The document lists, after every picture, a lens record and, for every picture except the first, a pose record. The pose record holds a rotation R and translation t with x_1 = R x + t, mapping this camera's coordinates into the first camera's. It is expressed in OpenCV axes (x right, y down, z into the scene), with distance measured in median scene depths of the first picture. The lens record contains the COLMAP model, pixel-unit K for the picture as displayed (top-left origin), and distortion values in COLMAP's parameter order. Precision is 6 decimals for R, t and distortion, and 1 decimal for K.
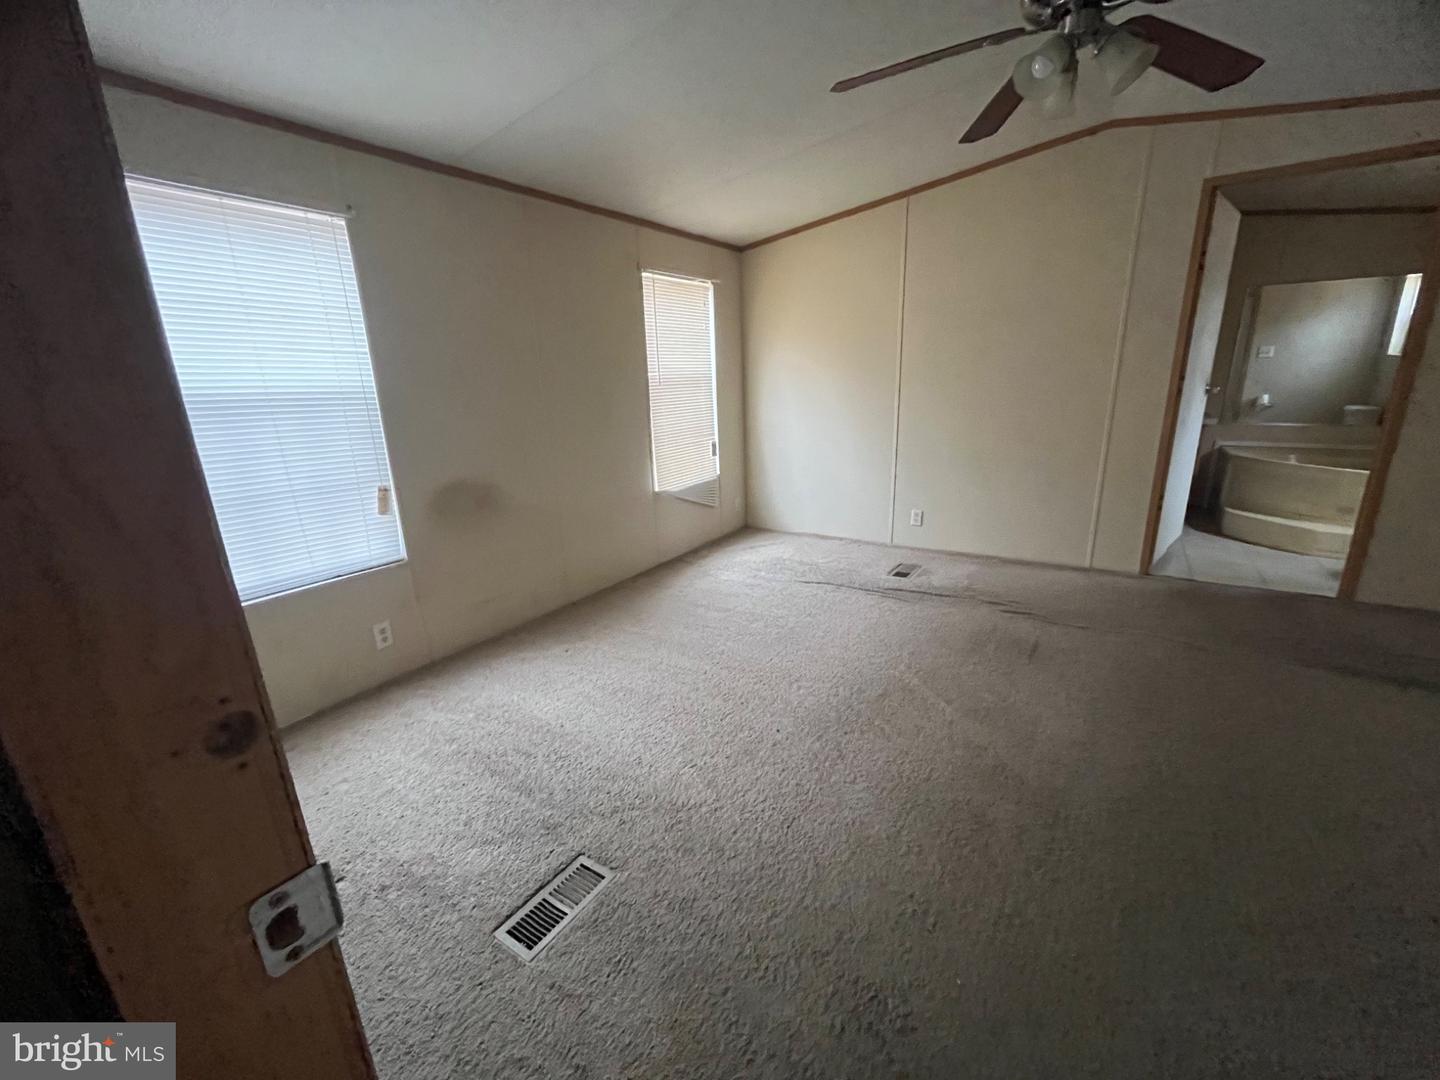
lens RADIAL K [[587.1, 0, 720.0], [0, 587.1, 540.0], [0, 0, 1]] dist [-0.001147, -0.000083]
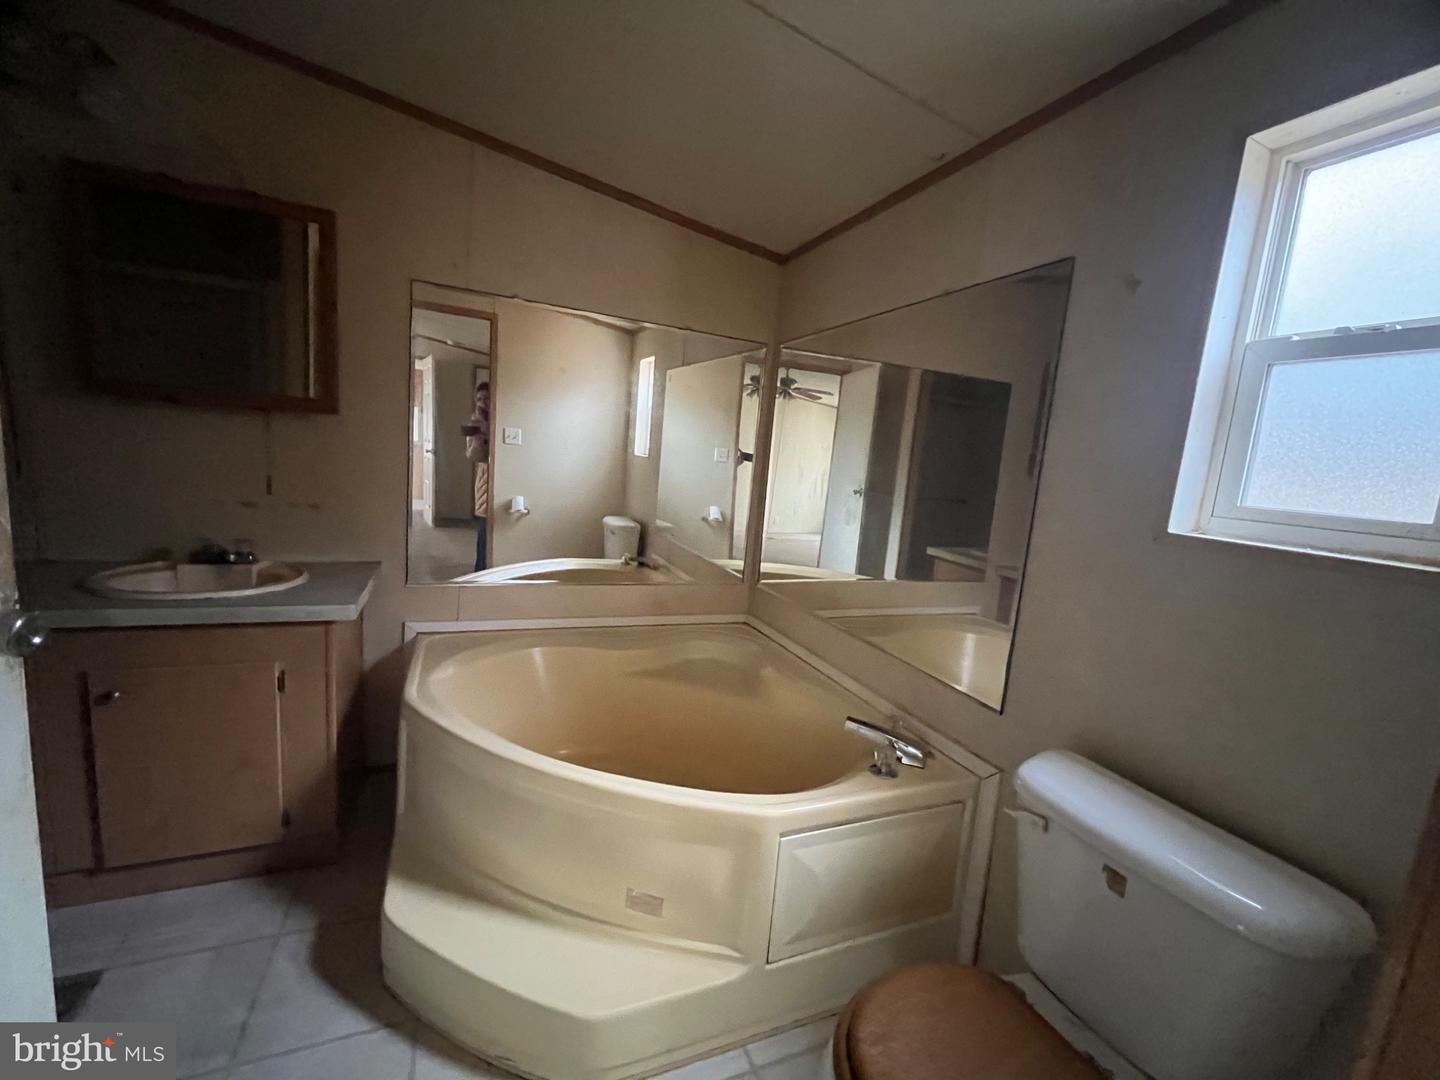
lens RADIAL K [[587.1, 0, 720.0], [0, 587.1, 540.0], [0, 0, 1]] dist [-0.001147, -0.000083]
pose [[0.537147, -0.041720, 0.842456, 0.508098], [0.125275, 0.991645, -0.030767, -0.157835], [-0.834134, 0.122065, 0.537886, 0.470958]]
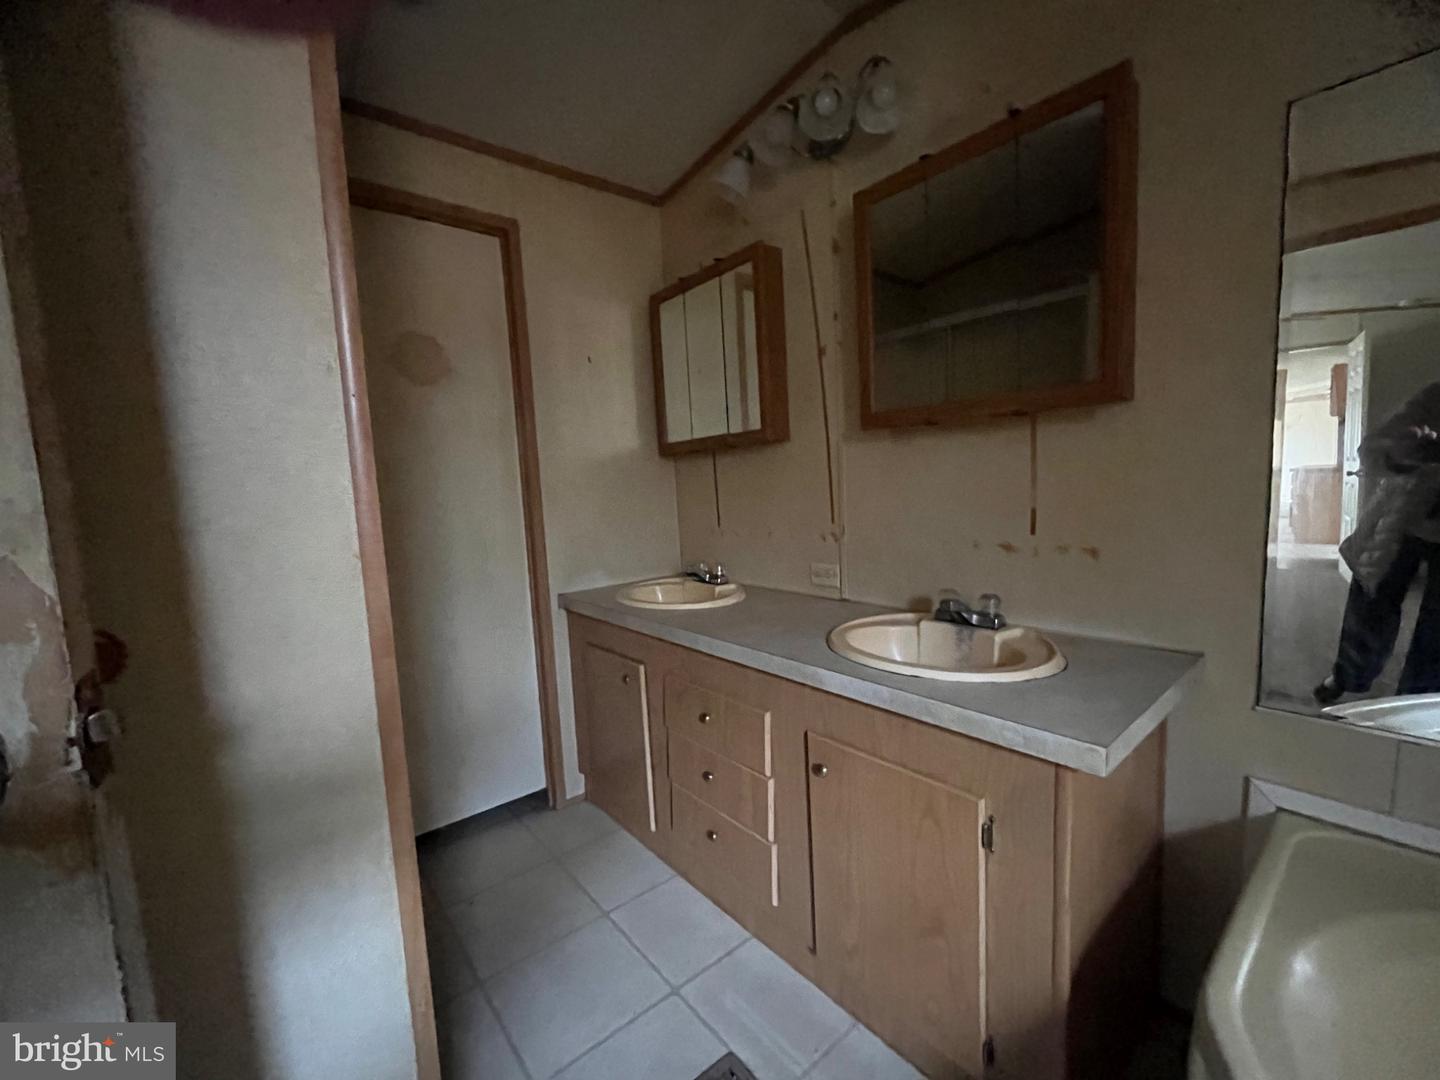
lens RADIAL K [[587.1, 0, 720.0], [0, 587.1, 540.0], [0, 0, 1]] dist [-0.001147, -0.000083]
pose [[0.959926, 0.021934, -0.279395, 0.596004], [-0.066160, 0.986491, -0.149860, -0.179250], [0.272333, 0.162339, 0.948409, 0.599956]]
